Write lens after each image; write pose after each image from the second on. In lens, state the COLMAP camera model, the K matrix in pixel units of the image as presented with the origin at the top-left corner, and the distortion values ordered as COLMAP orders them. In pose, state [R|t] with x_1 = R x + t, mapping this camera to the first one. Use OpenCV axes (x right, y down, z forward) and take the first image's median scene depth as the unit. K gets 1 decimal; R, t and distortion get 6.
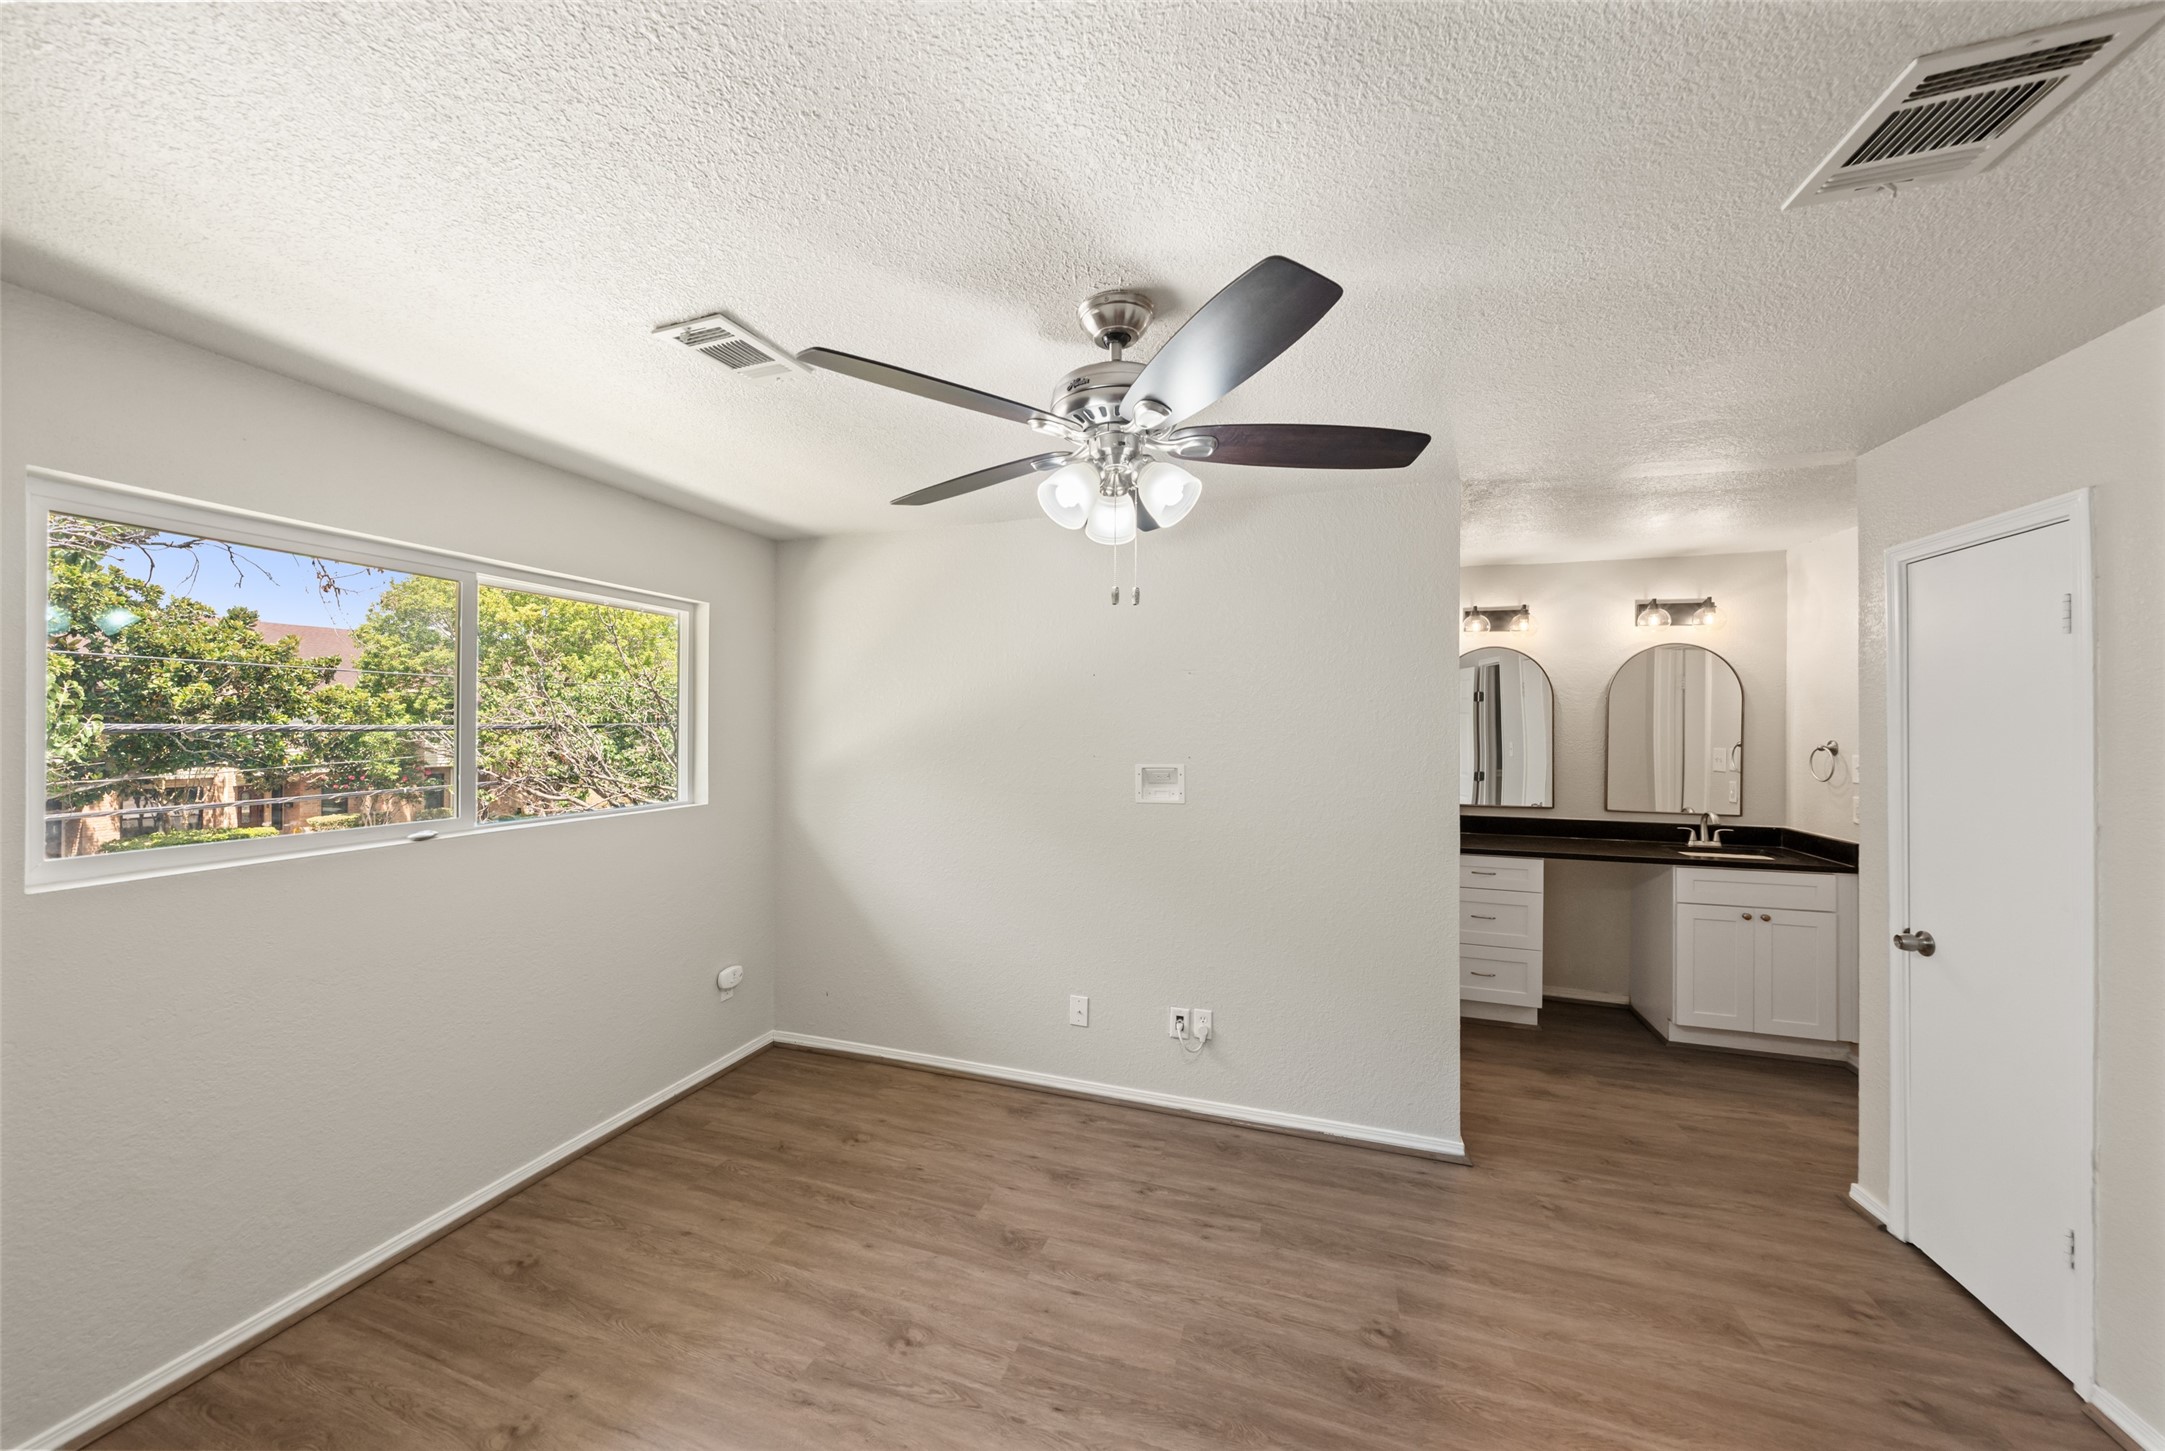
lens RADIAL K [[742.6, 0, 1082.5], [0, 742.6, 725.5], [0, 0, 1]] dist [-0.003162, -0.000150]
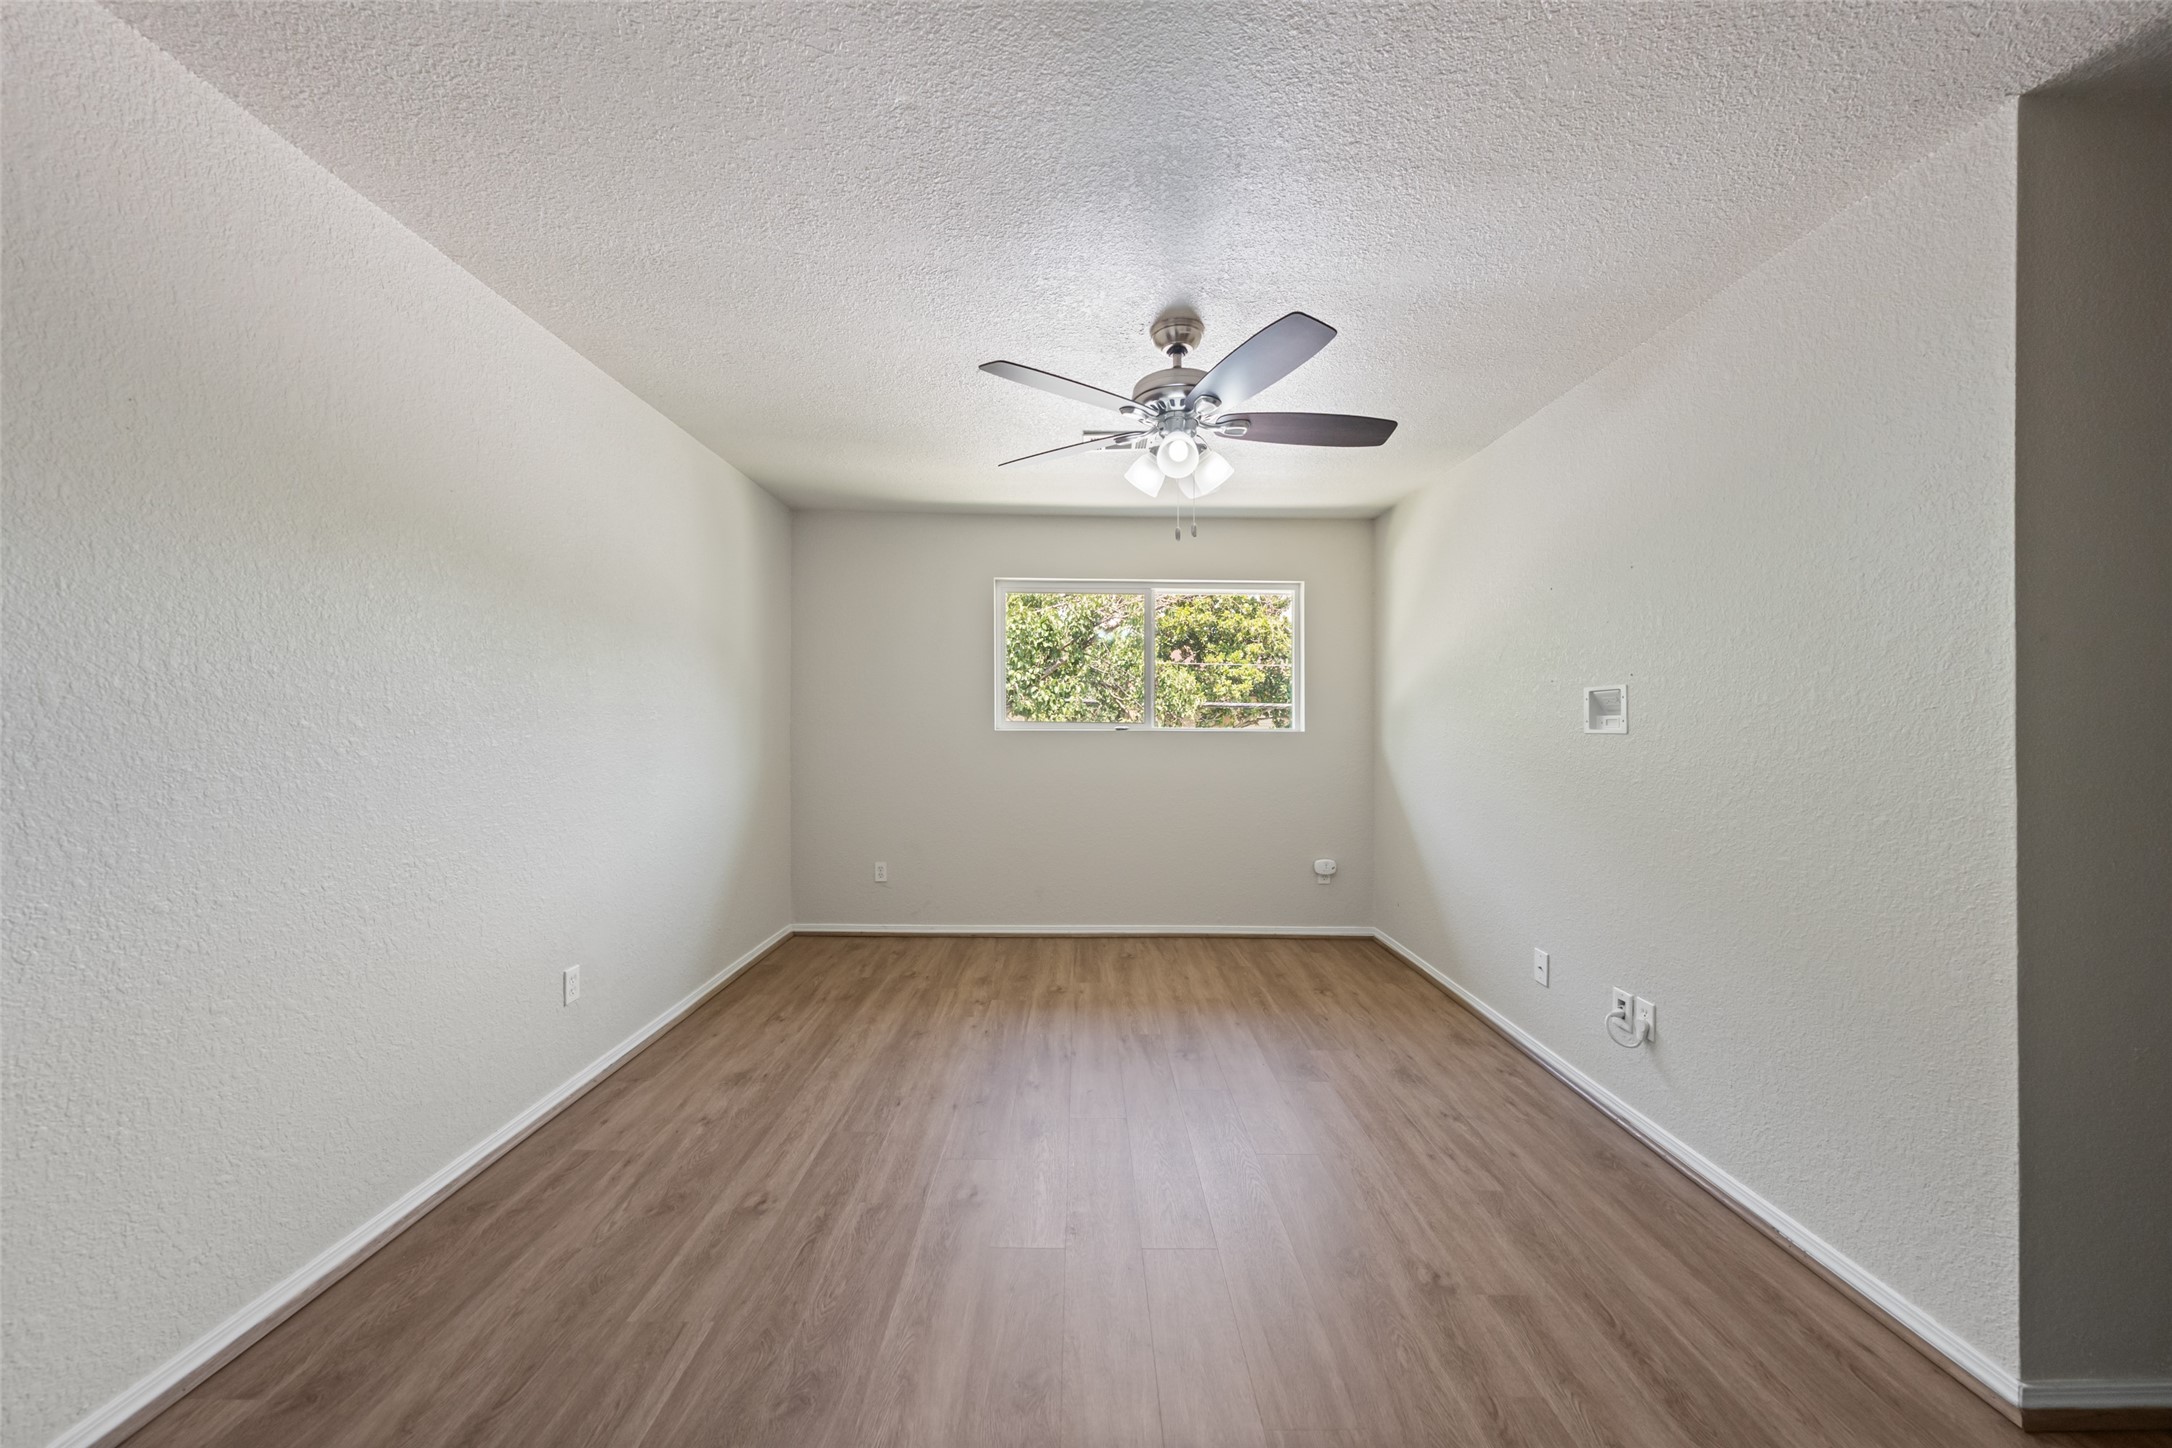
lens RADIAL K [[756.5, 0, 1080.1], [0, 756.5, 710.8], [0, 0, 1]] dist [0.000063, 0.000051]
pose [[0.332959, -0.002092, -0.942939, 0.755742], [-0.010125, 0.999932, -0.005793, 0.096905], [0.942887, 0.011476, 0.332915, 0.187112]]
